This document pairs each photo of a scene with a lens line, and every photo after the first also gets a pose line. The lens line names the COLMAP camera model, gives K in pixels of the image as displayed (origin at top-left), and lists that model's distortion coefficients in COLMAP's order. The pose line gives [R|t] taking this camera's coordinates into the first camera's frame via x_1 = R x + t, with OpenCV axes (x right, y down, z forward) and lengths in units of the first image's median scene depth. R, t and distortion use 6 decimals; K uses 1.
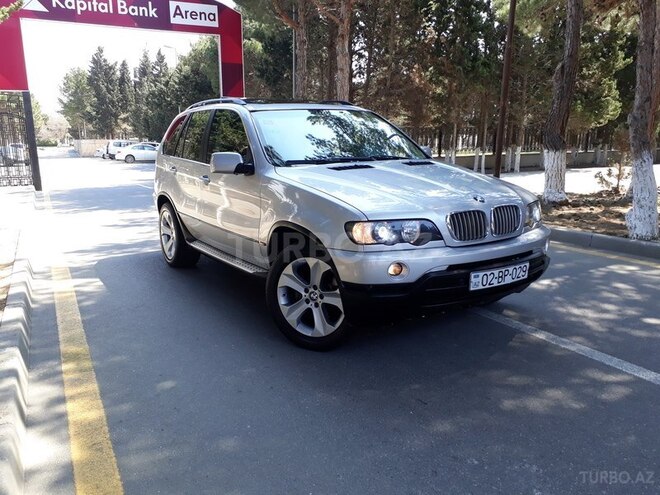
lens RADIAL K [[537.0, 0, 322.3], [0, 537.0, 272.5], [0, 0, 1]] dist [0.032711, -0.039106]
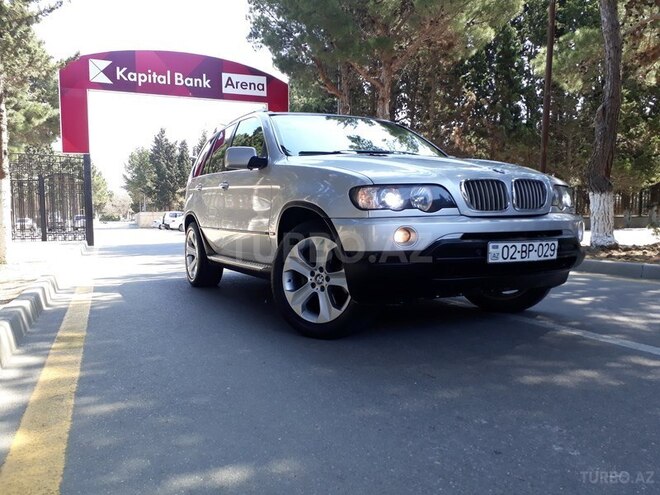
lens RADIAL K [[537.0, 0, 319.5], [0, 537.0, 270.2], [0, 0, 1]] dist [0.032711, -0.039106]
pose [[0.995519, 0.012234, -0.093766, 0.041237], [-0.025757, 0.989185, -0.144393, 0.095449], [0.090985, 0.146161, 0.985068, 0.048225]]
